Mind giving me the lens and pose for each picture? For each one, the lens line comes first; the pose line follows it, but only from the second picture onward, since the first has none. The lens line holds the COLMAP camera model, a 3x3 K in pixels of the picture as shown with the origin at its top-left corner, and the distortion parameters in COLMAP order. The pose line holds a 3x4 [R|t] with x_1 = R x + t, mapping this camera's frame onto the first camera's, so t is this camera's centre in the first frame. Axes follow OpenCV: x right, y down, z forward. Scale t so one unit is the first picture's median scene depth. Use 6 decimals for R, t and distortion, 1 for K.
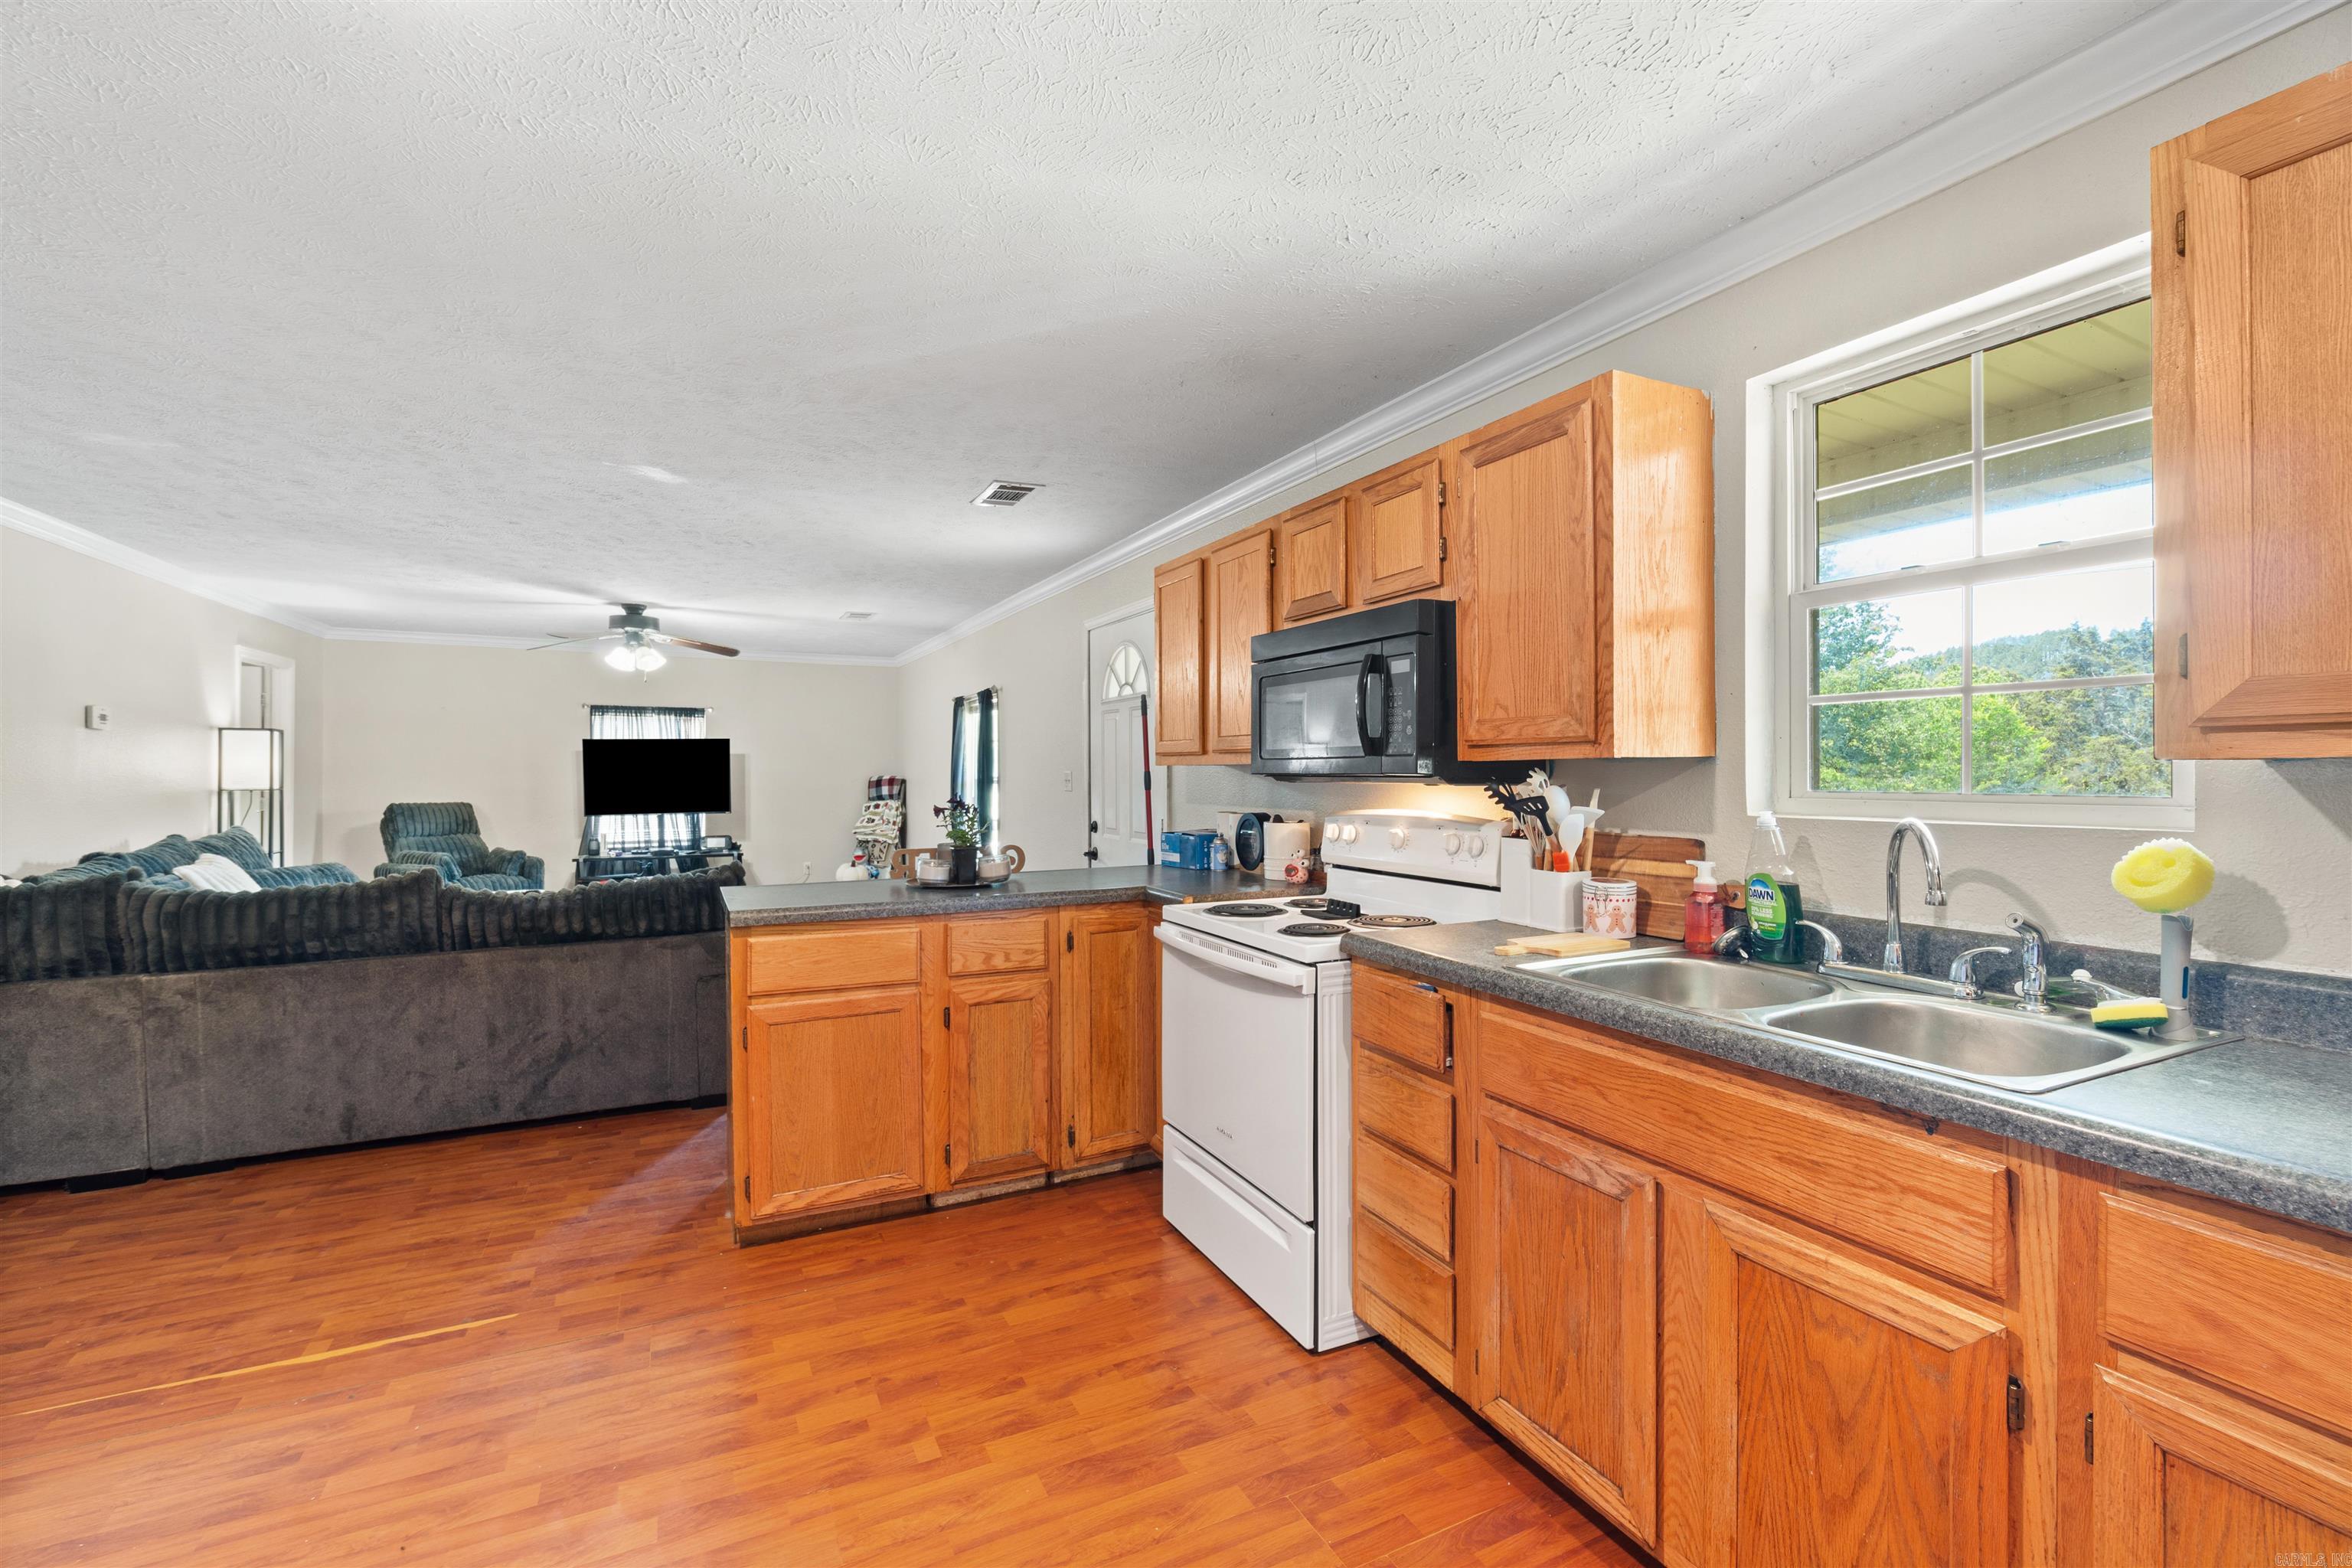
lens RADIAL K [[1016.2, 0, 1181.4], [0, 1016.2, 782.8], [0, 0, 1]] dist [-0.003335, 0.000957]
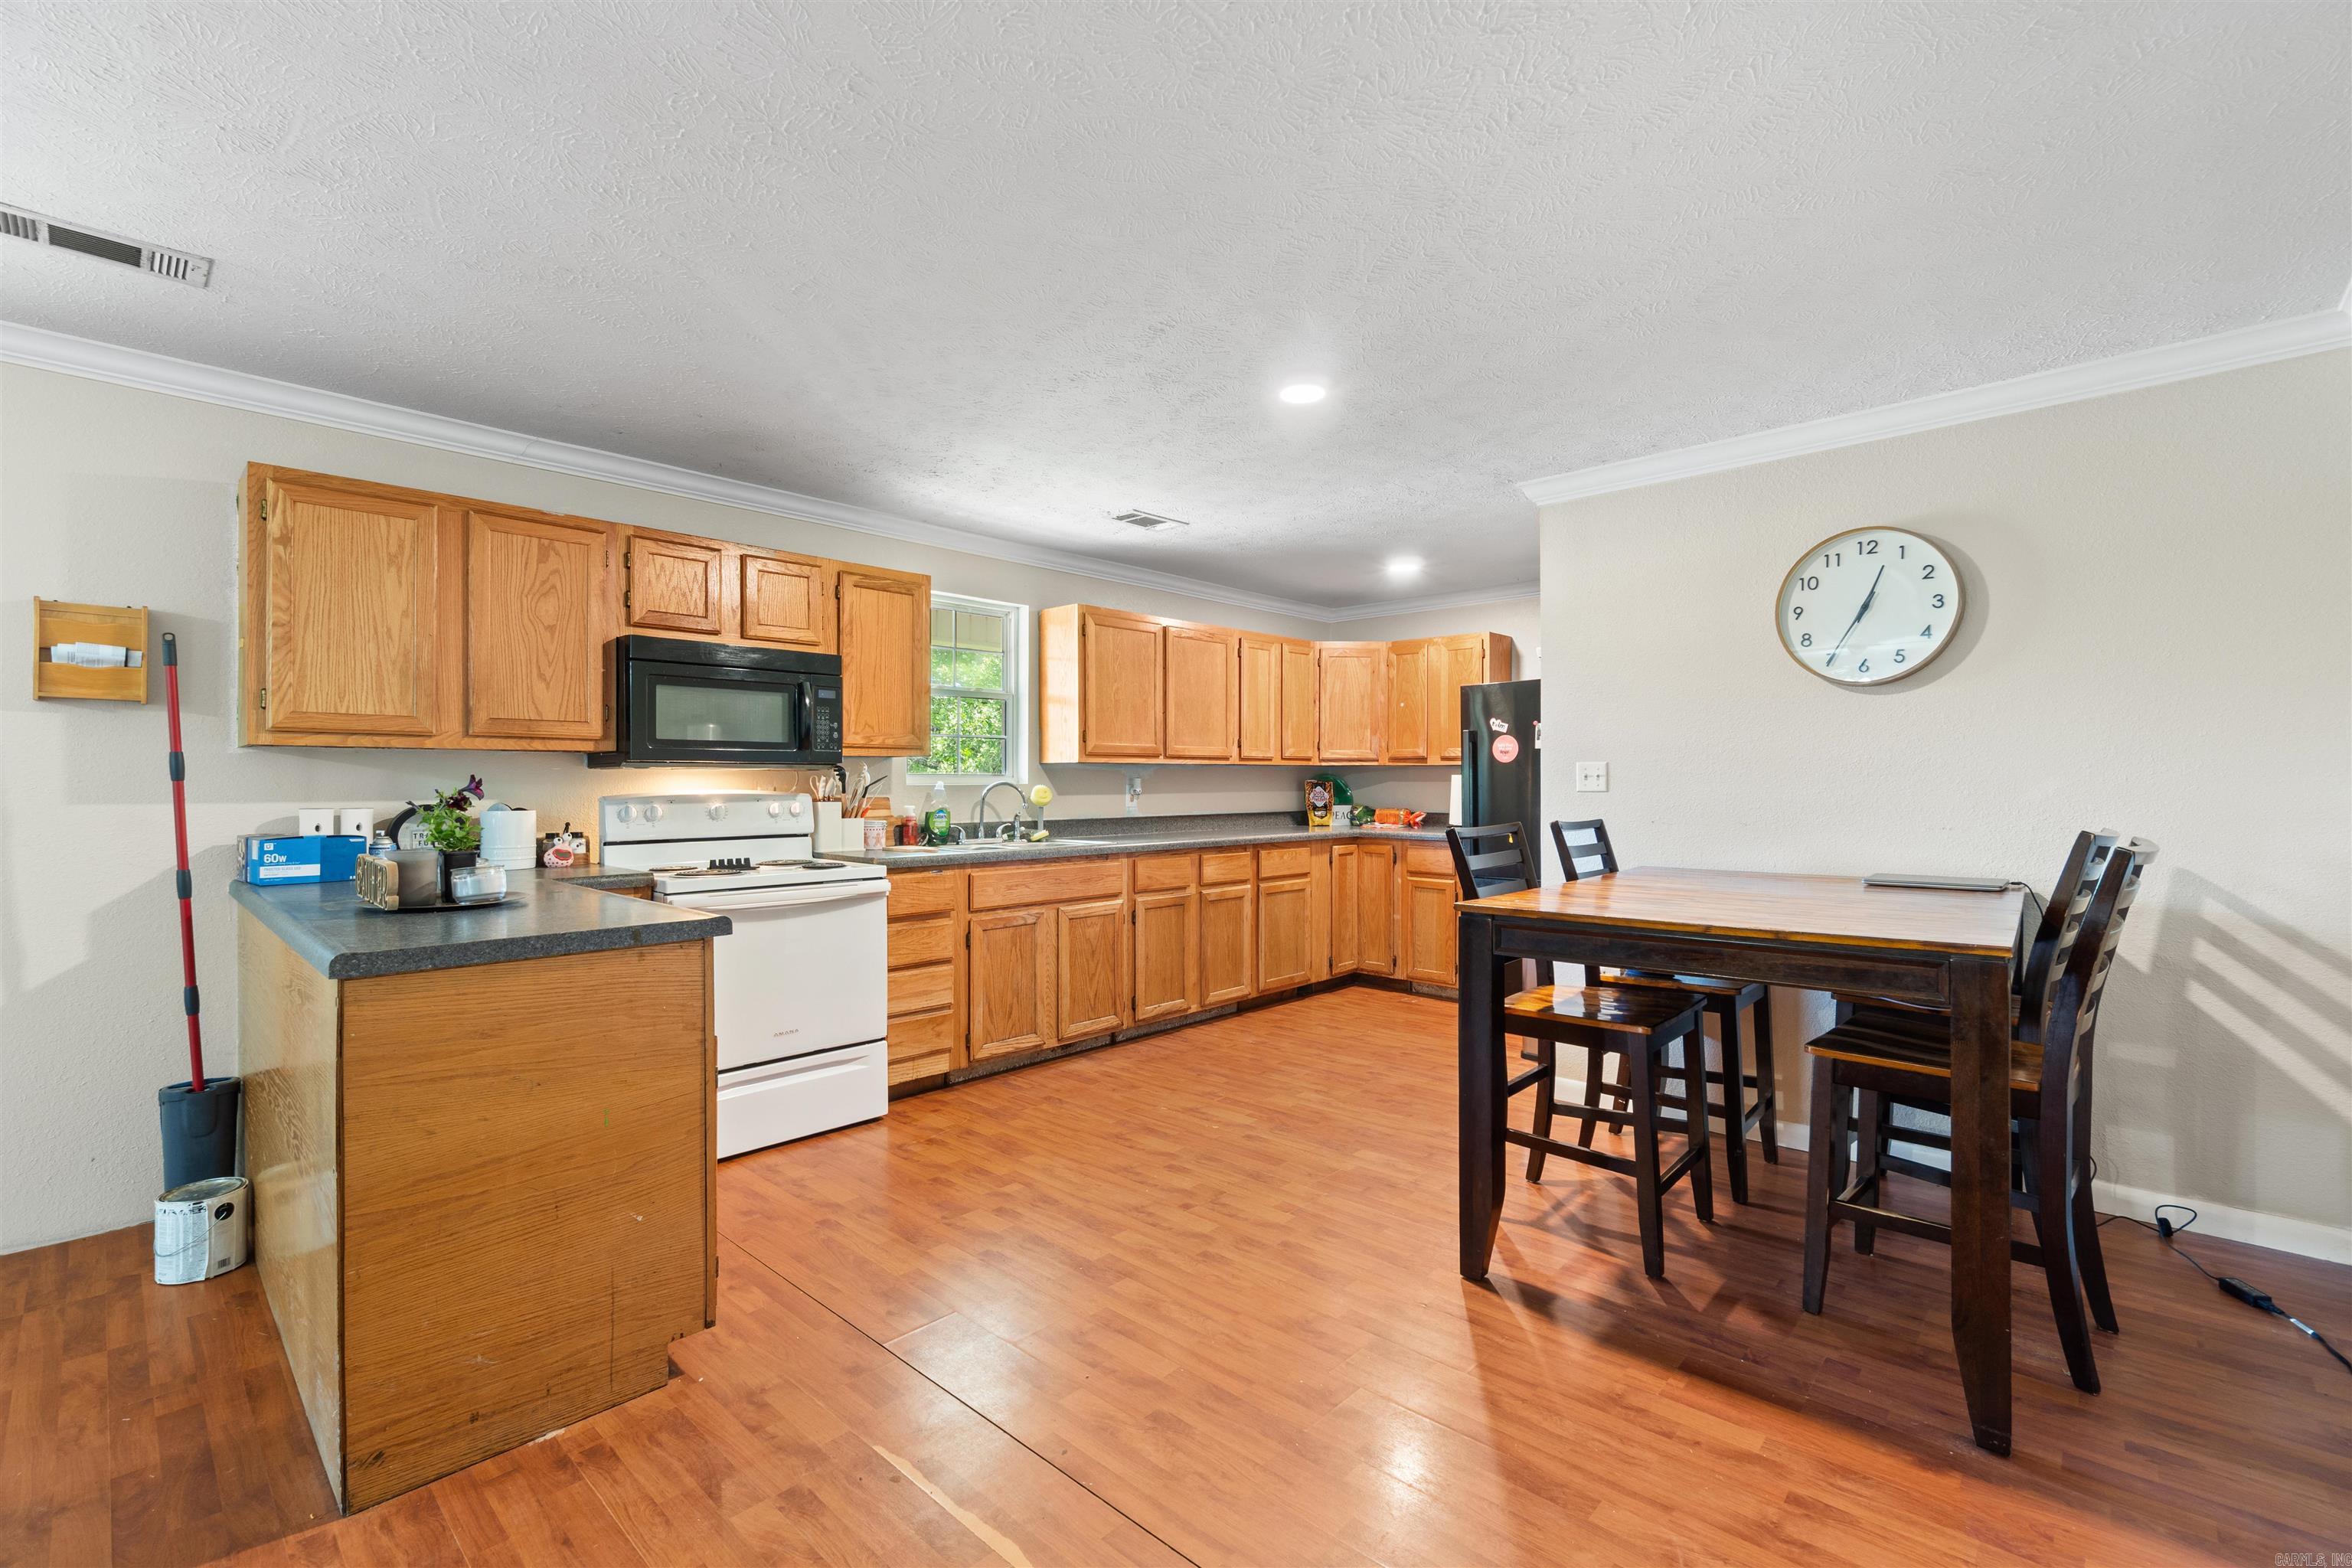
lens RADIAL K [[1016.2, 0, 1162.9], [0, 1016.2, 786.2], [0, 0, 1]] dist [-0.003335, 0.000957]
pose [[-0.339266, 0.001109, 0.940690, -1.129096], [0.015988, 0.999862, 0.004587, 0.023656], [-0.940555, 0.016596, -0.339236, 0.817684]]
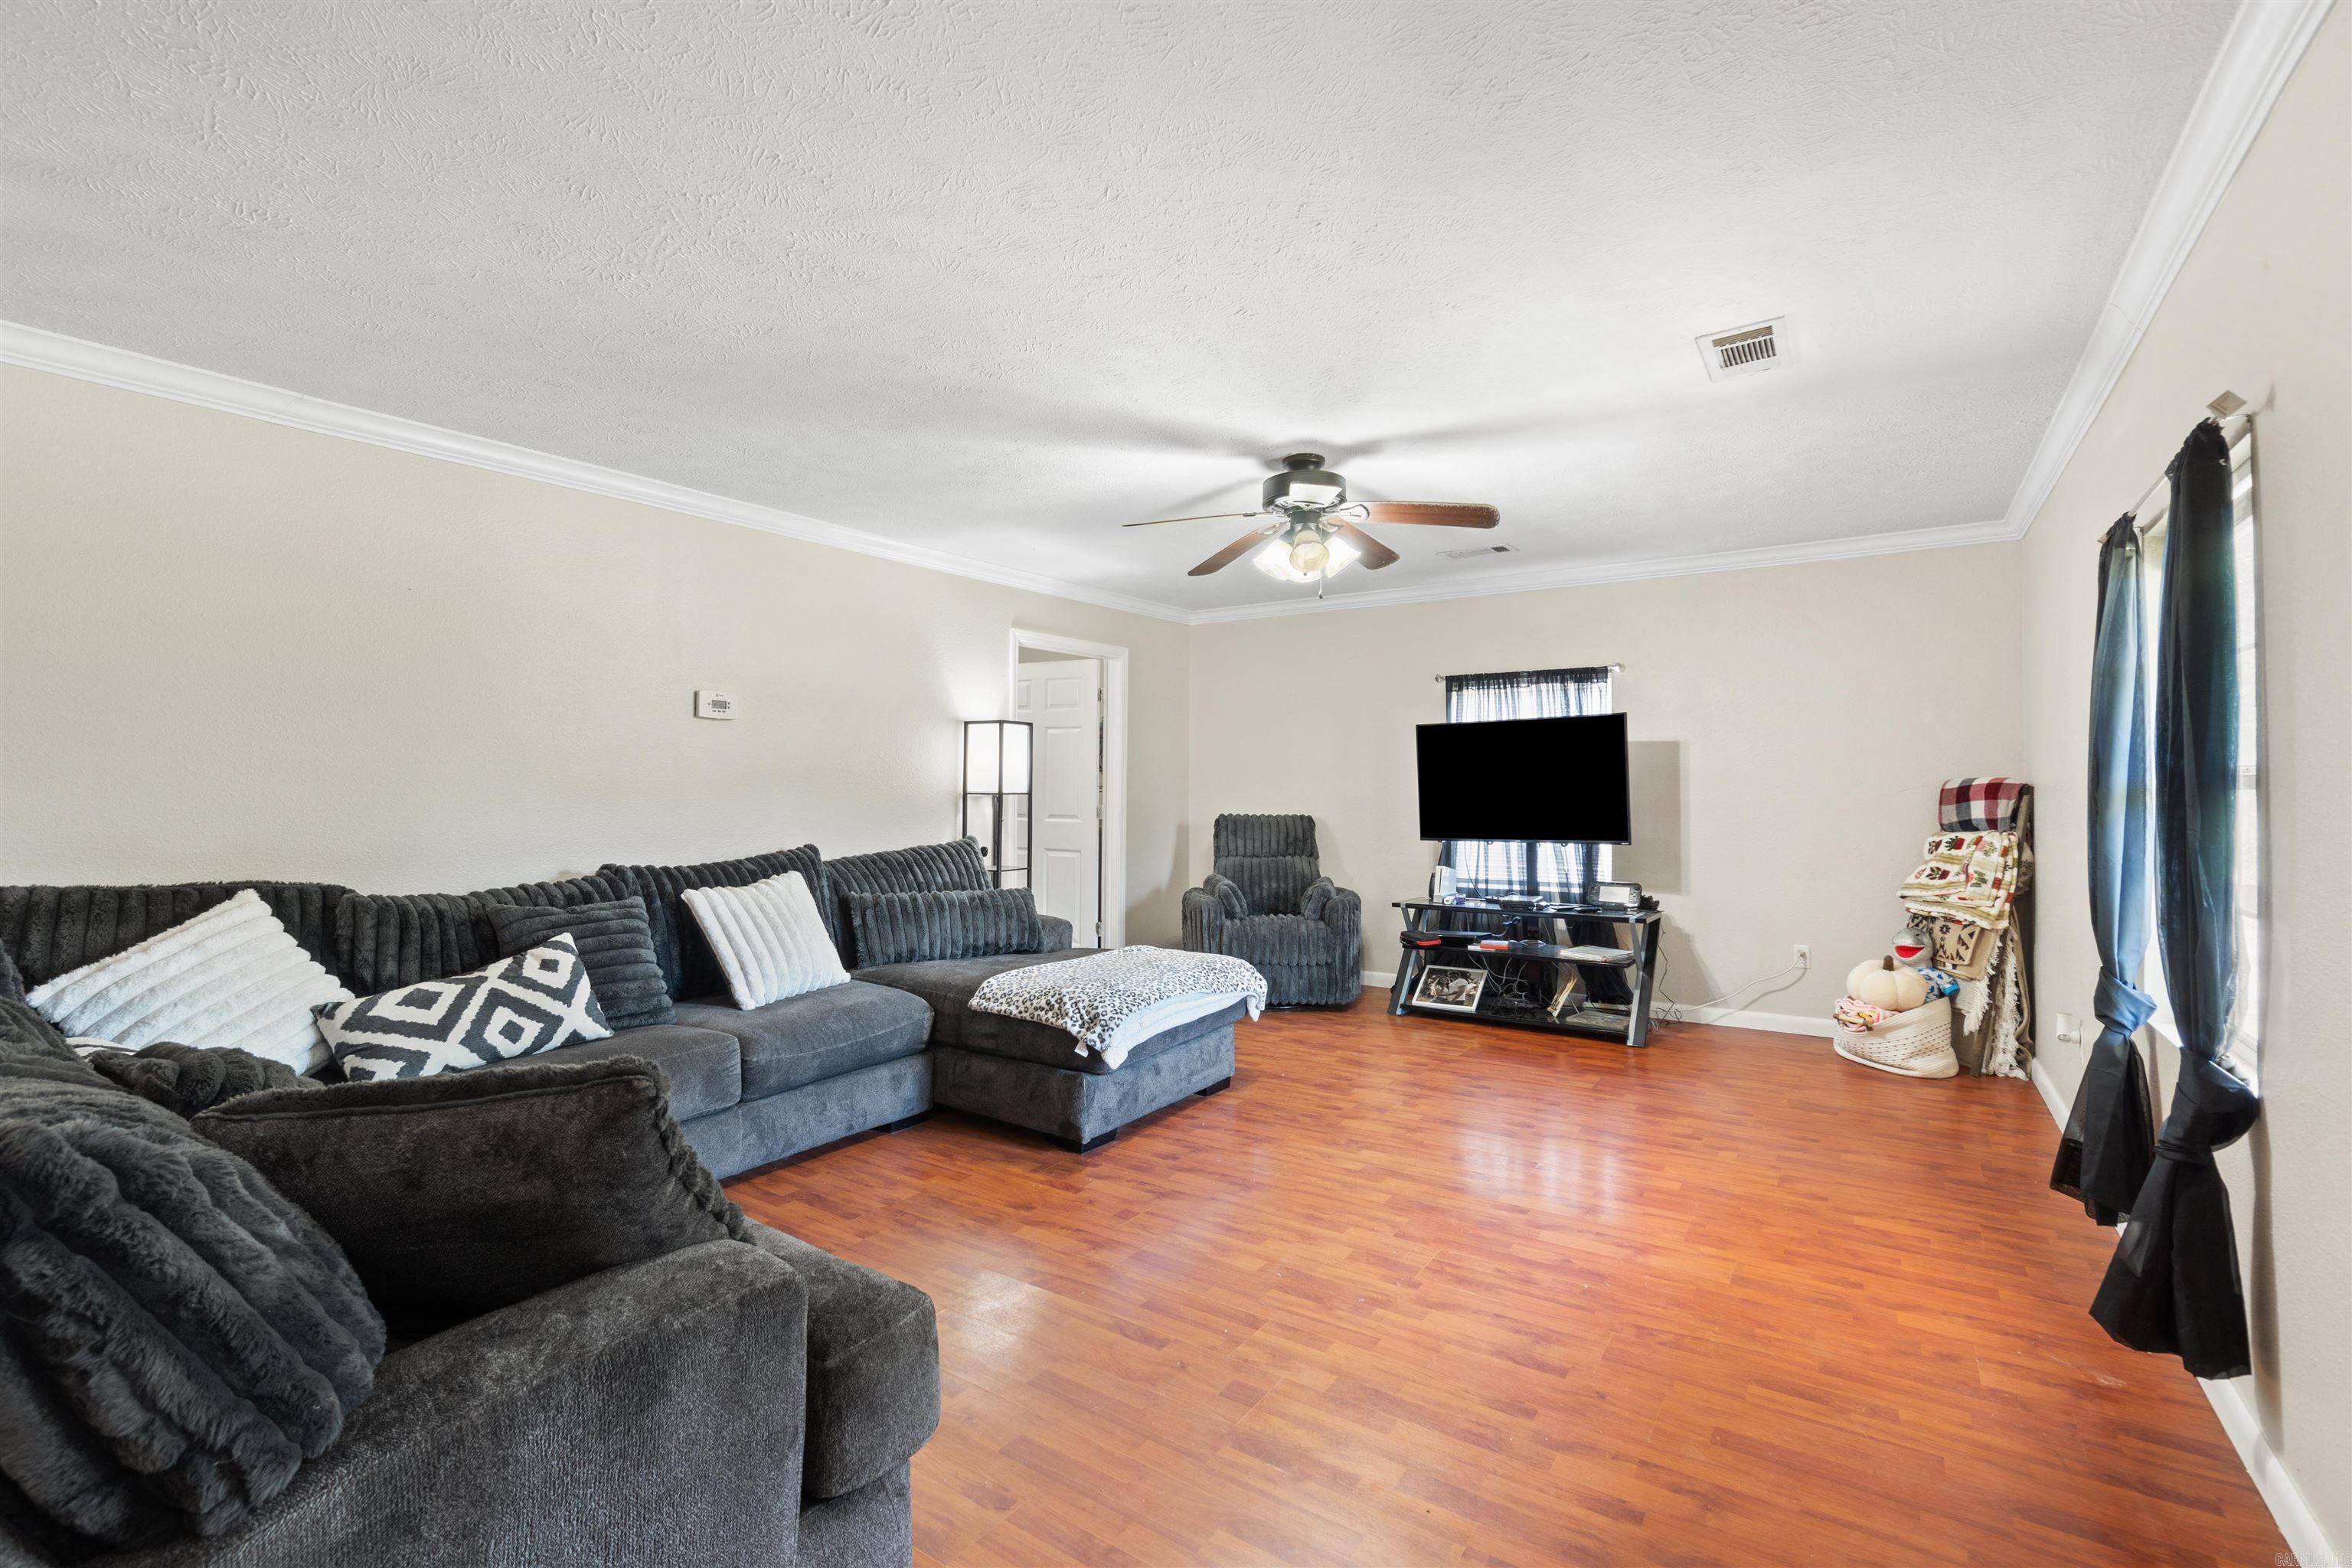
lens RADIAL K [[1016.2, 0, 1172.7], [0, 1016.2, 773.2], [0, 0, 1]] dist [-0.003335, 0.000957]
pose [[0.479571, -0.015172, -0.877372, -0.199027], [-0.009198, 0.999709, -0.022315, 0.013859], [0.877455, 0.018772, 0.479291, 1.414368]]
